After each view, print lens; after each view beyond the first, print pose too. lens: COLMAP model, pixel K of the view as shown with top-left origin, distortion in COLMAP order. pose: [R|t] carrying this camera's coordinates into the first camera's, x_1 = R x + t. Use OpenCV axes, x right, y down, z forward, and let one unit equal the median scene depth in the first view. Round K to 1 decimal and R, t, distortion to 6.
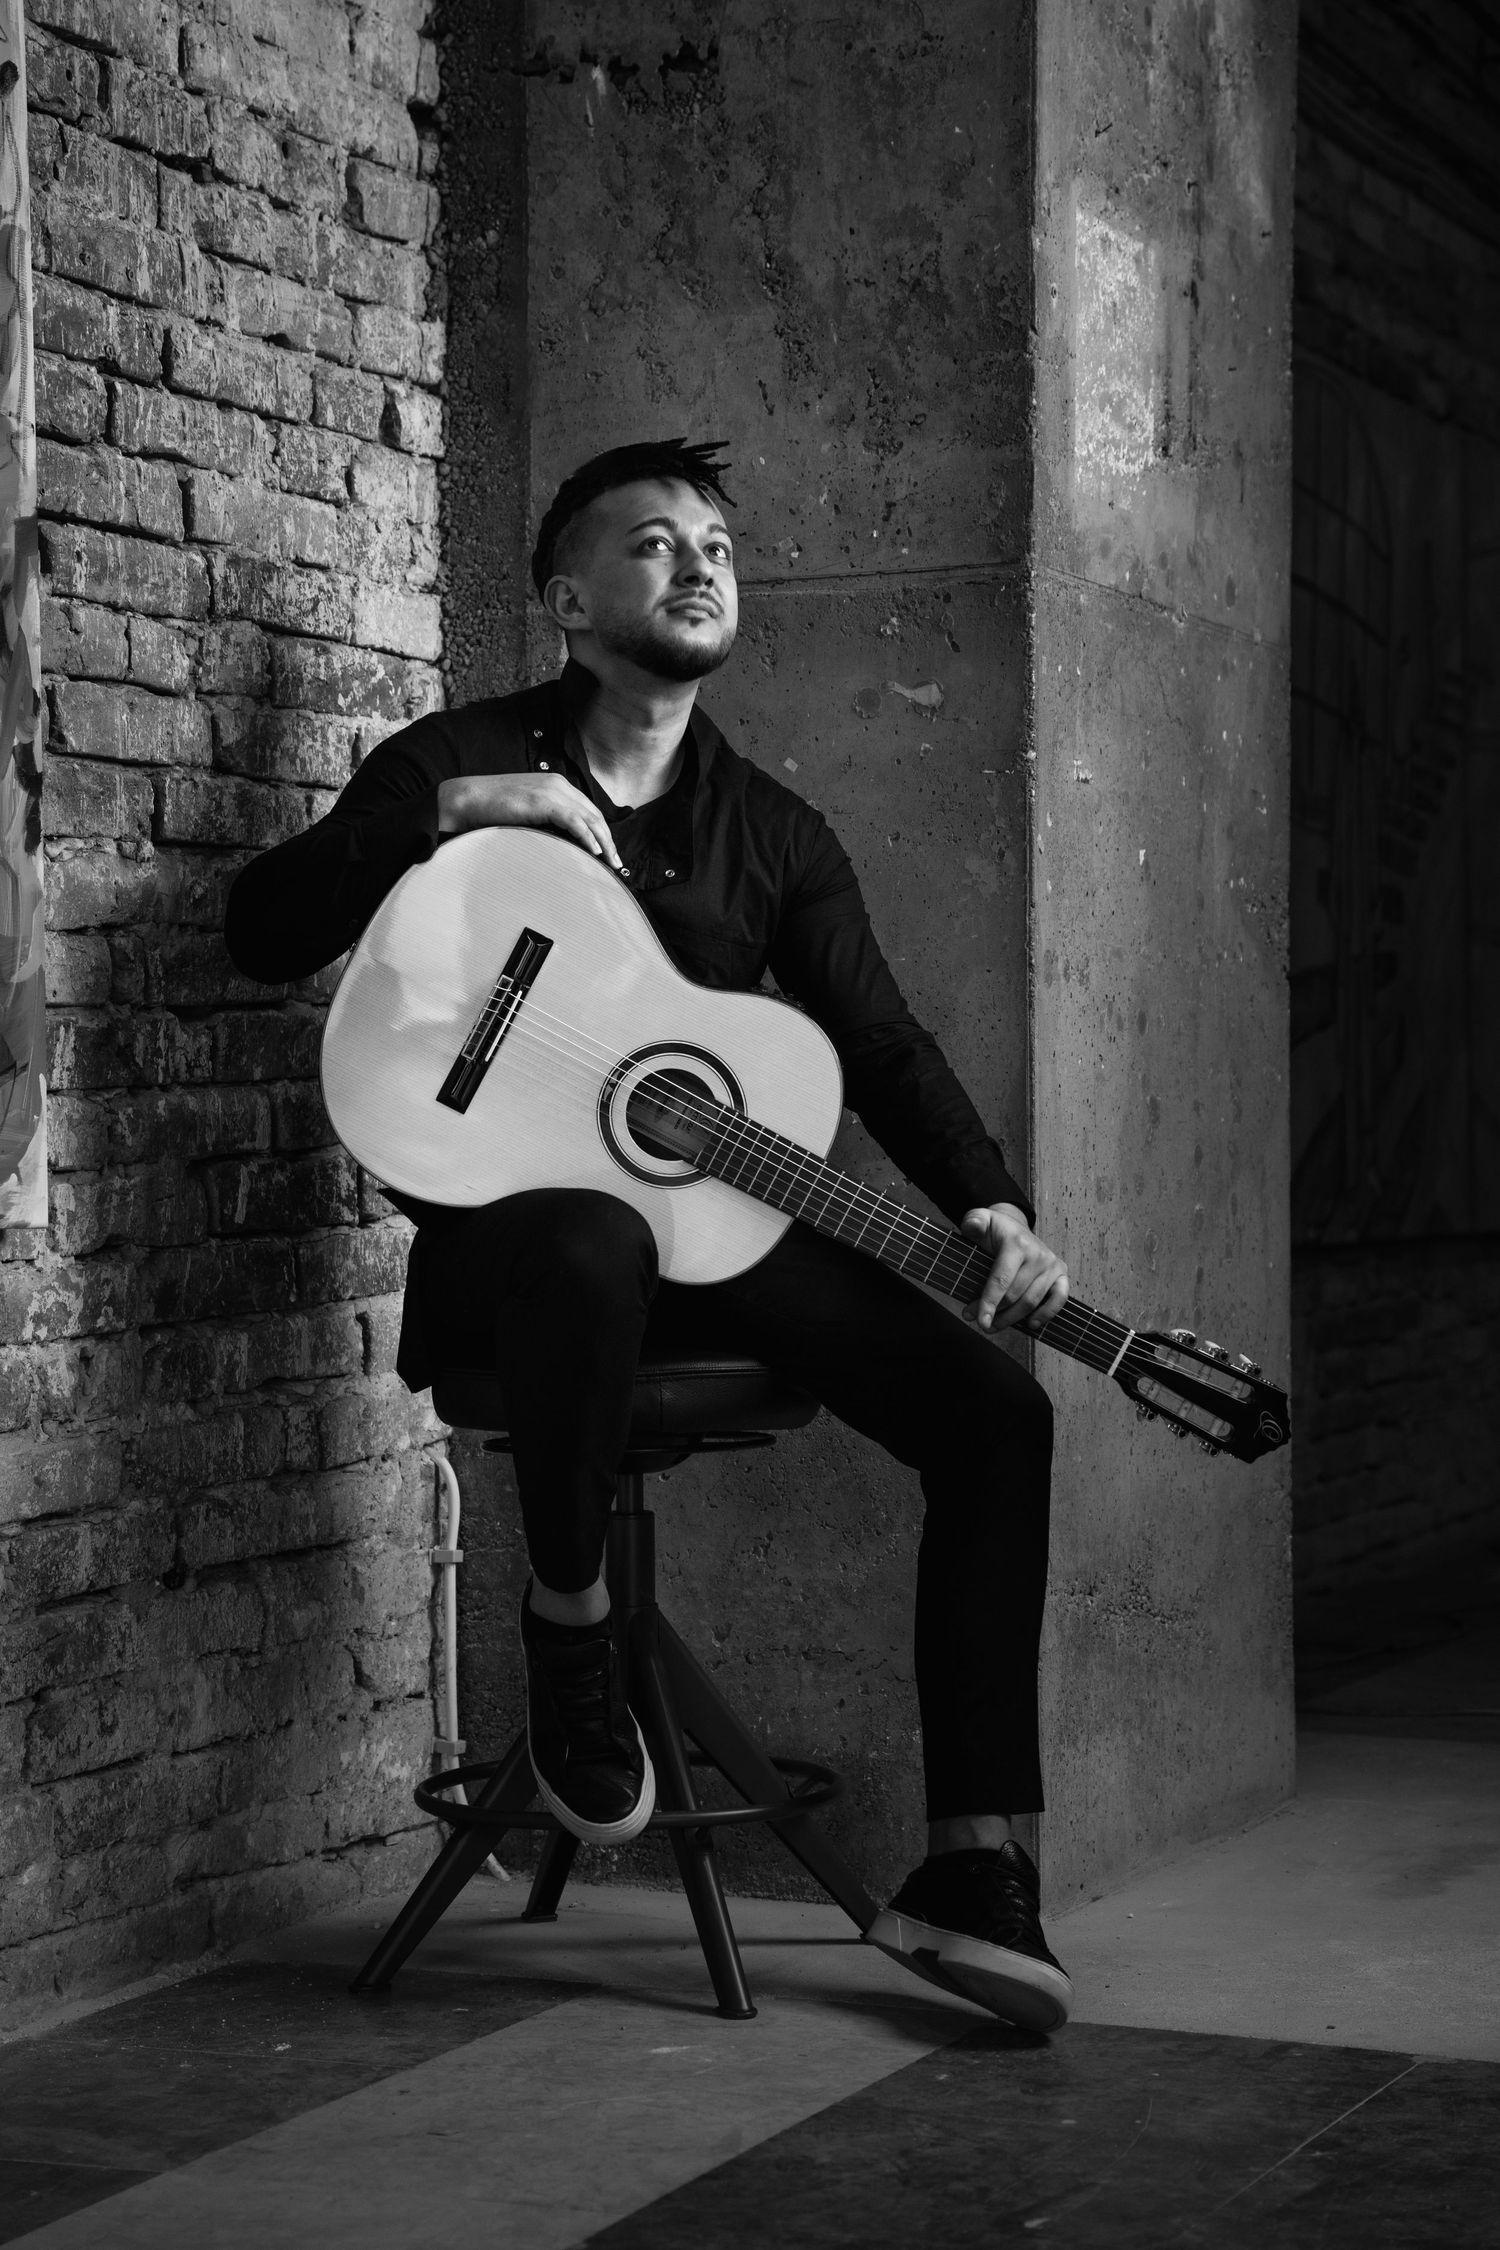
lens RADIAL K [[4827.6, 0, 750.1], [0, 4827.6, 1252.3], [0, 0, 1]] dist [0.306384, 0.425646]
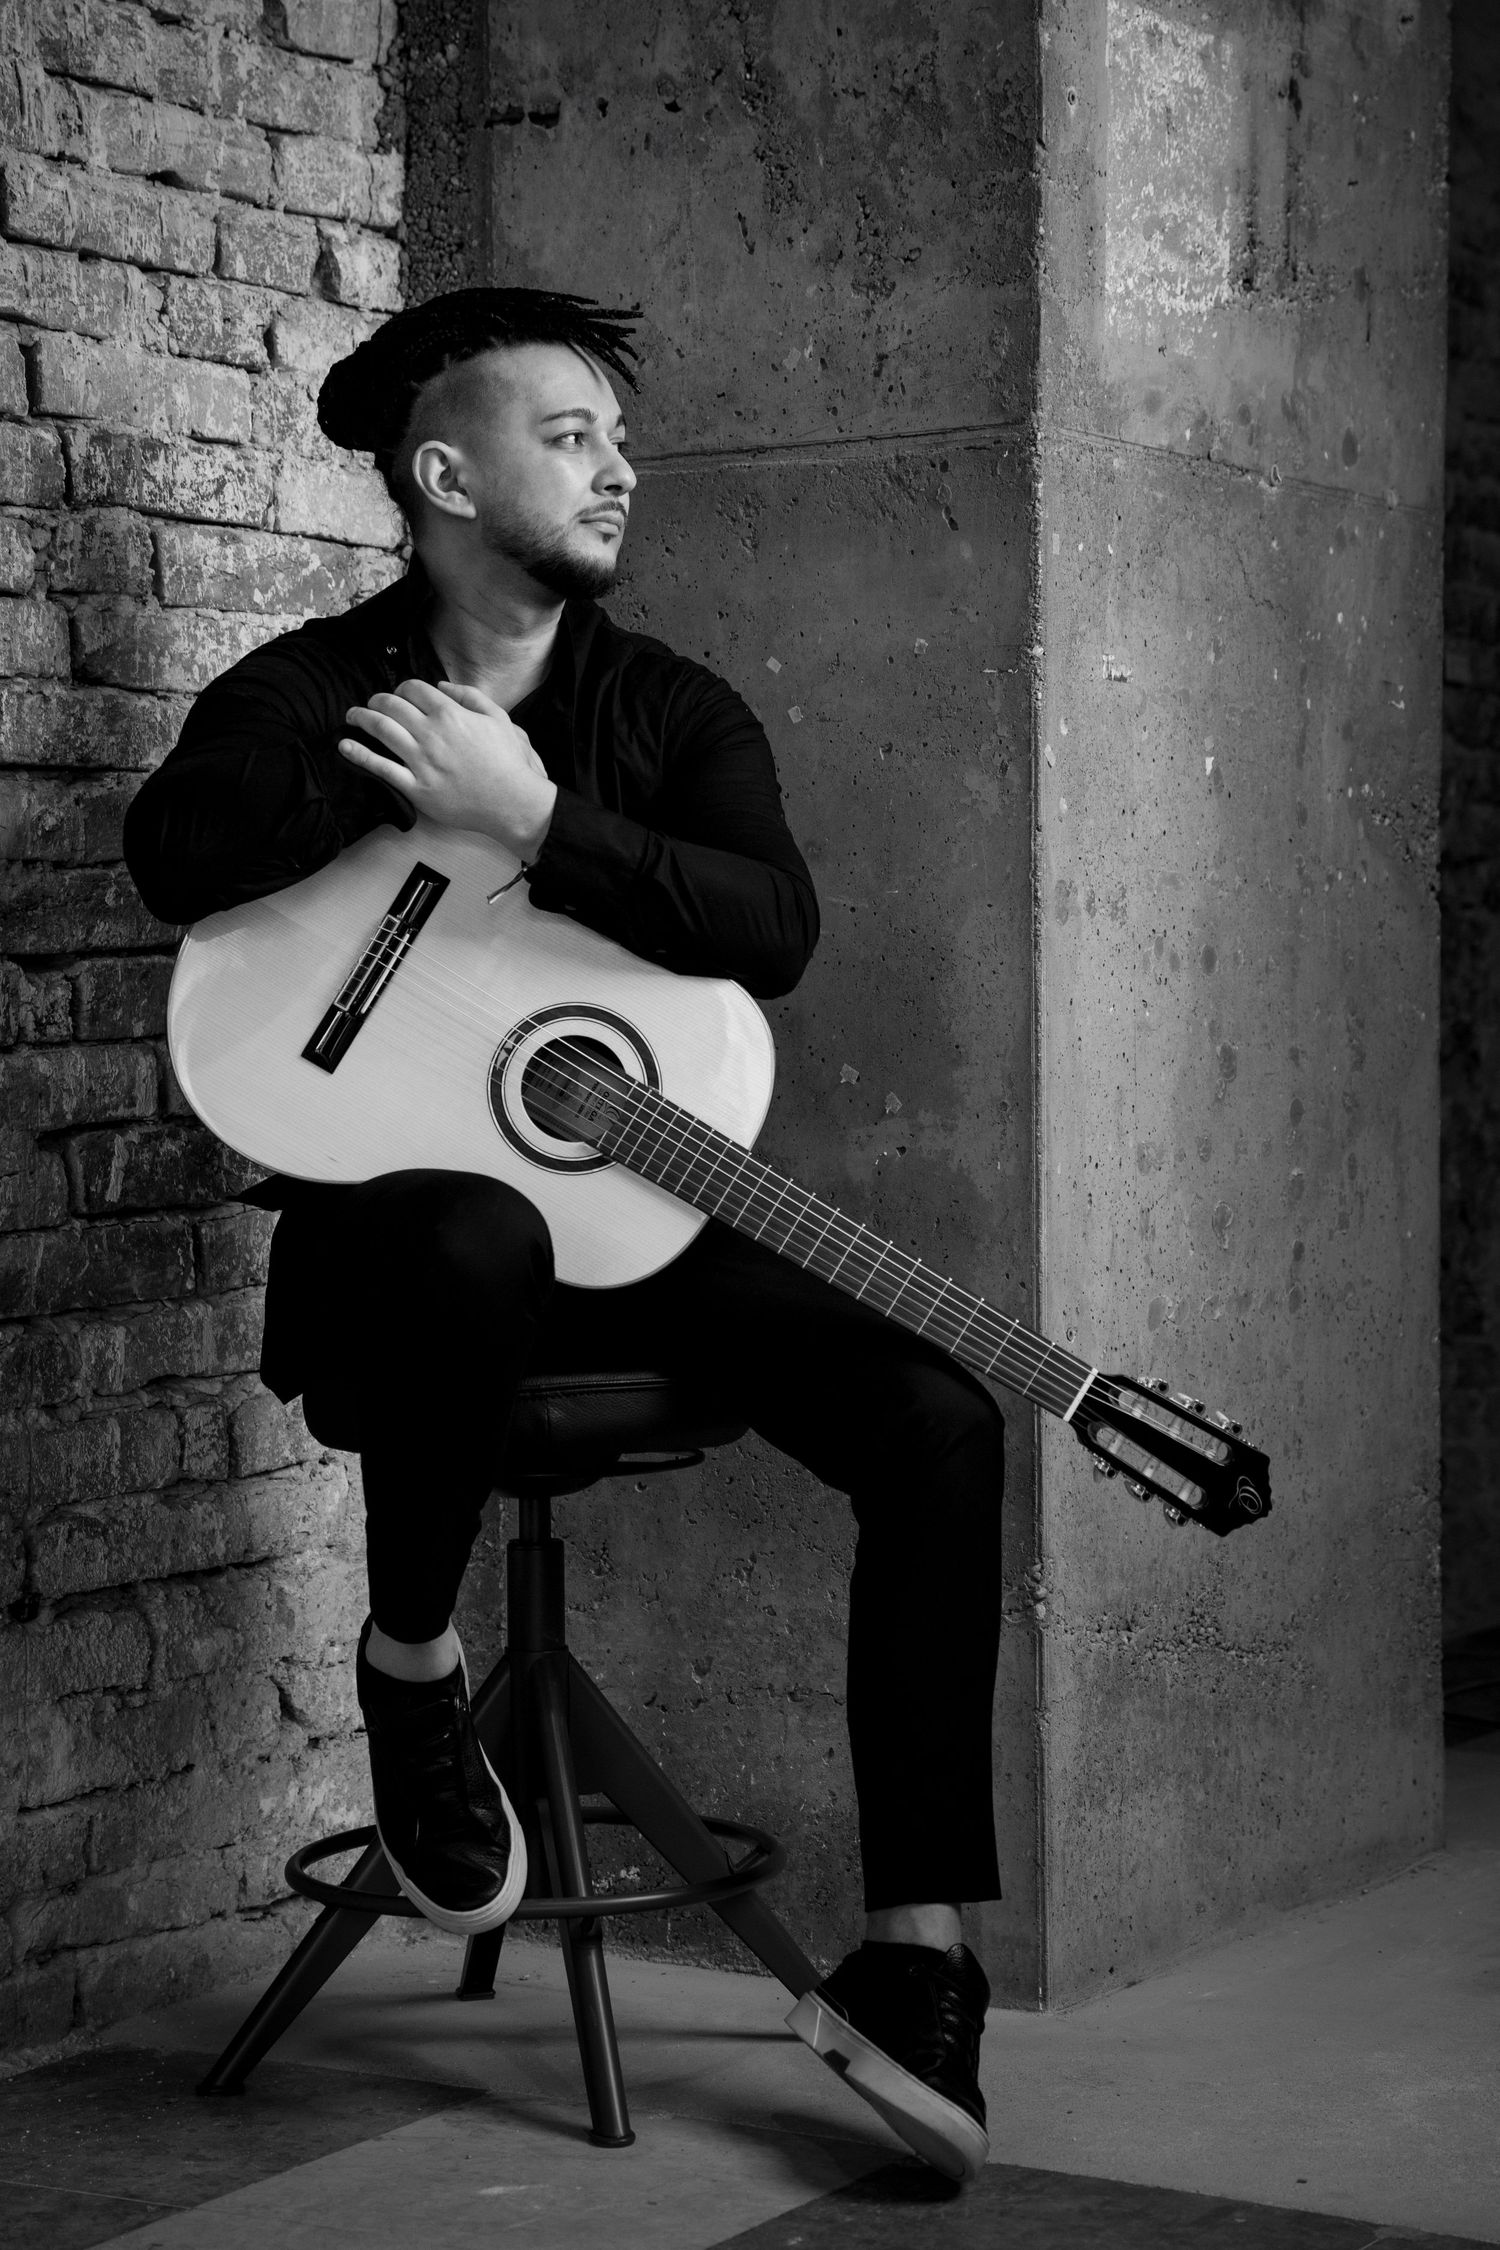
lens RADIAL K [[4827.6, 0, 750.1], [0, 4827.6, 1252.3], [0, 0, 1]] dist [0.306384, 0.425646]
pose [[0.989510, 0.005216, -0.144371, 0.130436], [-0.000818, 0.999534, 0.030501, -0.022876], [0.144463, -0.030063, 0.989053, 0.145709]]
